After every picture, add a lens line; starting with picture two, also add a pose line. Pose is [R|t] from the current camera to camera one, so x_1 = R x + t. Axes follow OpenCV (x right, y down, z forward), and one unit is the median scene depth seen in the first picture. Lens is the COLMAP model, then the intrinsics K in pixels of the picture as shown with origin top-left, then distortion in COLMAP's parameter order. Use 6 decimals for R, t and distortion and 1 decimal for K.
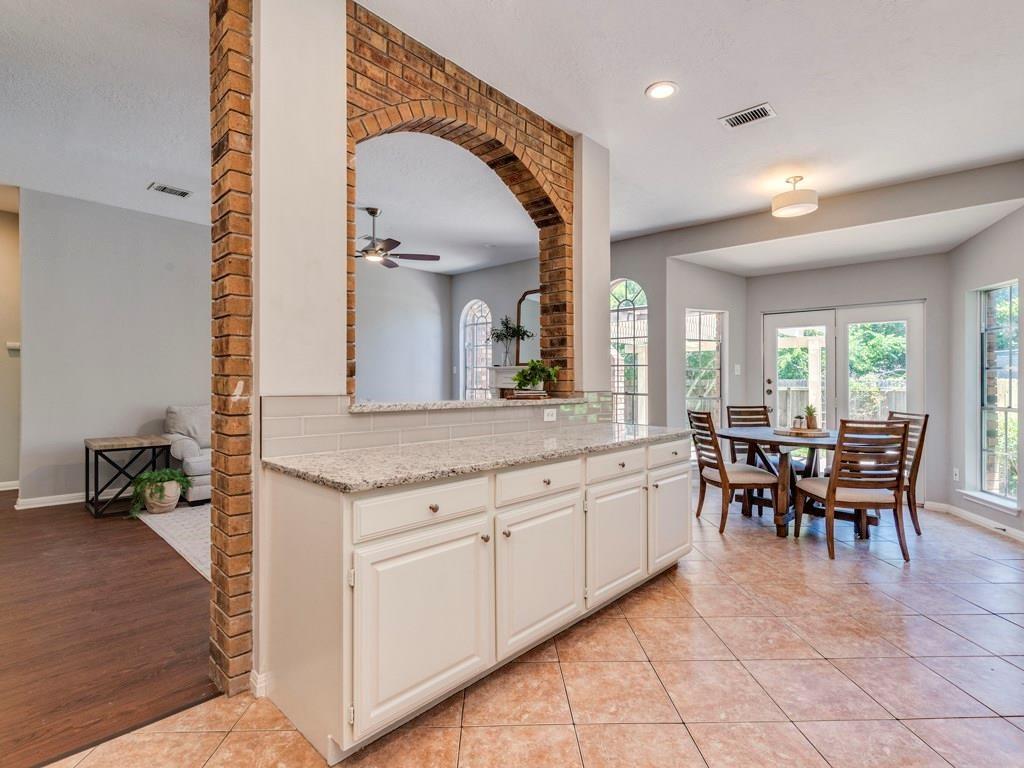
lens RADIAL K [[502.6, 0, 508.3], [0, 502.6, 378.8], [0, 0, 1]] dist [0.005342, -0.002001]
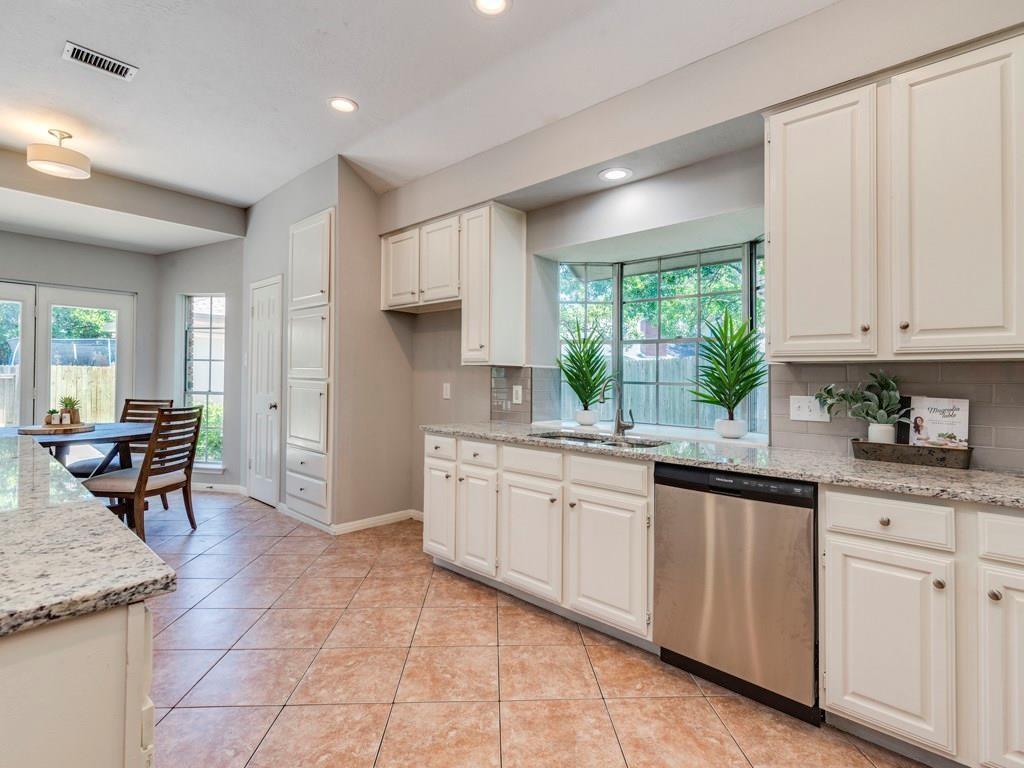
lens RADIAL K [[502.6, 0, 518.8], [0, 502.6, 369.4], [0, 0, 1]] dist [0.005342, -0.002001]
pose [[-0.010760, 0.006916, 0.999918, -0.276564], [-0.019774, 0.999779, -0.007128, -0.005084], [-0.999747, -0.019849, -0.010621, 0.212664]]
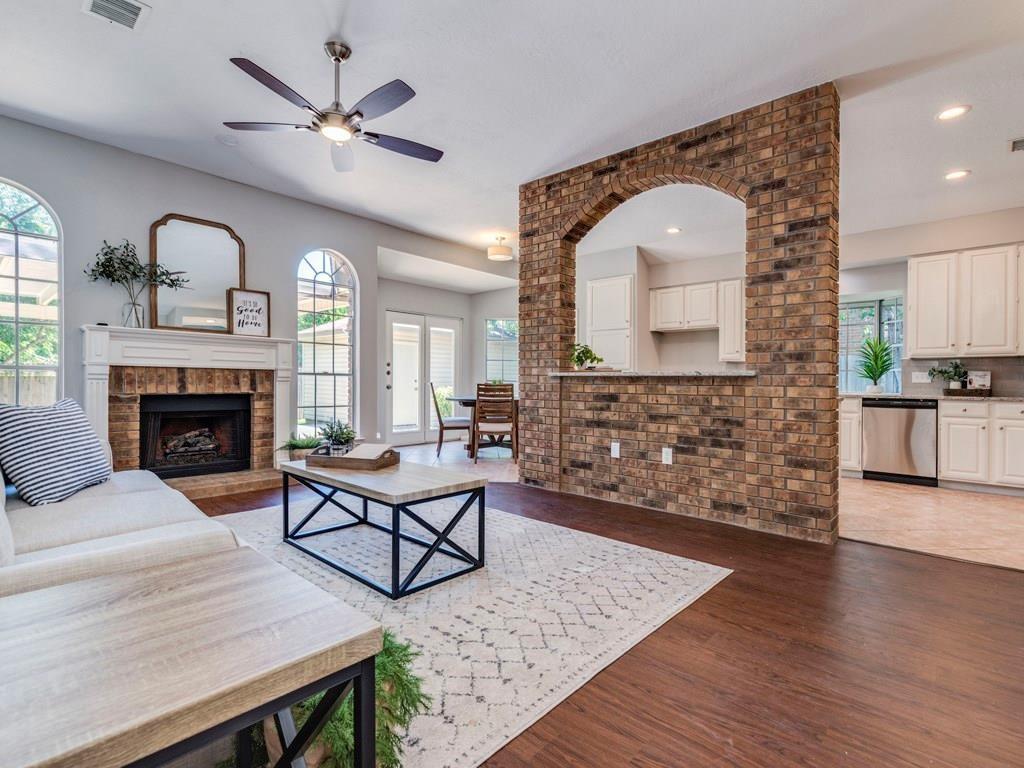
lens RADIAL K [[502.6, 0, 511.6], [0, 502.6, 382.3], [0, 0, 1]] dist [0.005342, -0.002001]
pose [[-0.018007, -0.013094, 0.999752, -0.986329], [-0.016450, 0.999783, 0.012798, 0.038802], [-0.999703, -0.016216, -0.018219, 0.941845]]
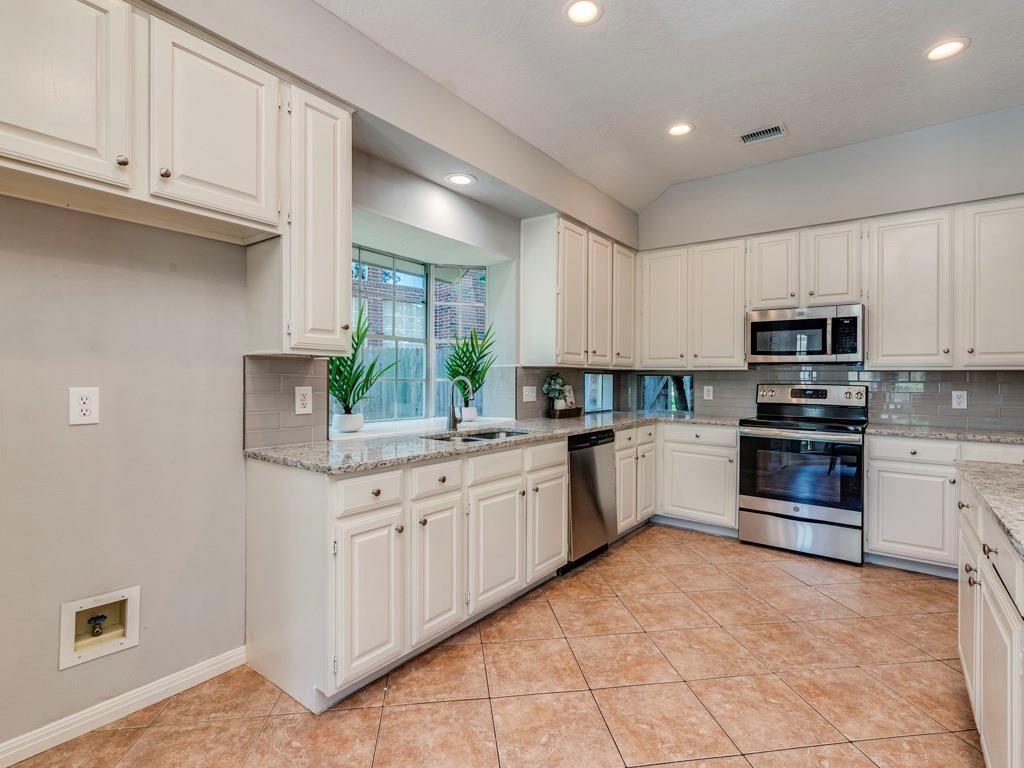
lens RADIAL K [[502.6, 0, 513.6], [0, 502.6, 380.0], [0, 0, 1]] dist [0.005342, -0.002001]
pose [[-0.994250, -0.018262, -0.105519, 0.341237], [-0.017622, 0.999820, -0.006996, 0.007444], [0.105628, -0.005097, -0.994393, 0.733549]]
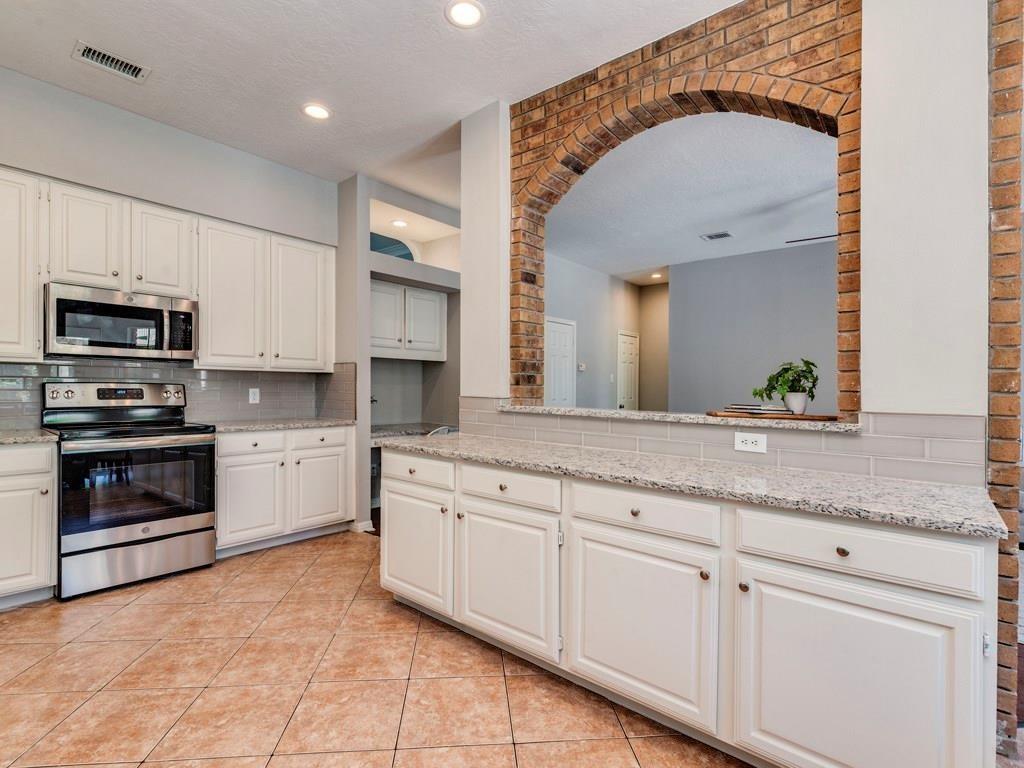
lens RADIAL K [[502.6, 0, 516.3], [0, 502.6, 389.0], [0, 0, 1]] dist [0.005342, -0.002001]
pose [[0.058565, 0.002277, -0.998281, 0.509866], [-0.006848, 0.999975, 0.001879, 0.003068], [0.998260, 0.006726, 0.058579, 0.457817]]
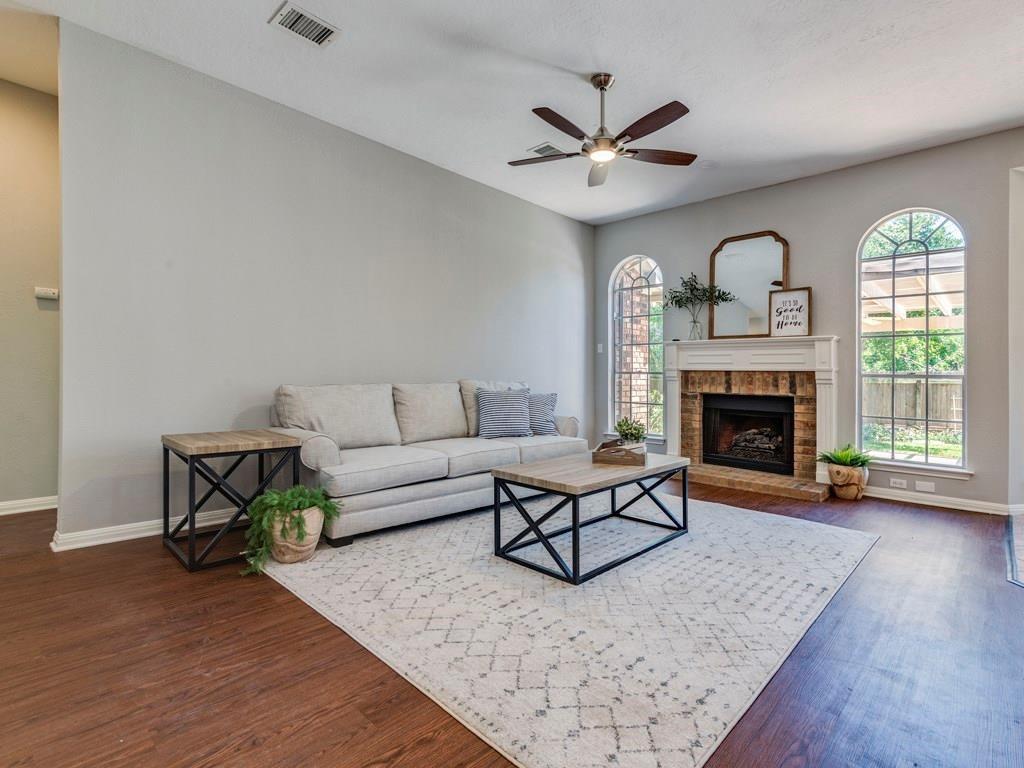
lens RADIAL K [[502.6, 0, 514.1], [0, 502.6, 380.3], [0, 0, 1]] dist [0.005342, -0.002001]
pose [[0.999931, 0.005906, -0.010124, -0.431850], [-0.005802, 0.999931, 0.010262, 0.045832], [0.010184, -0.010203, 0.999896, 0.415335]]
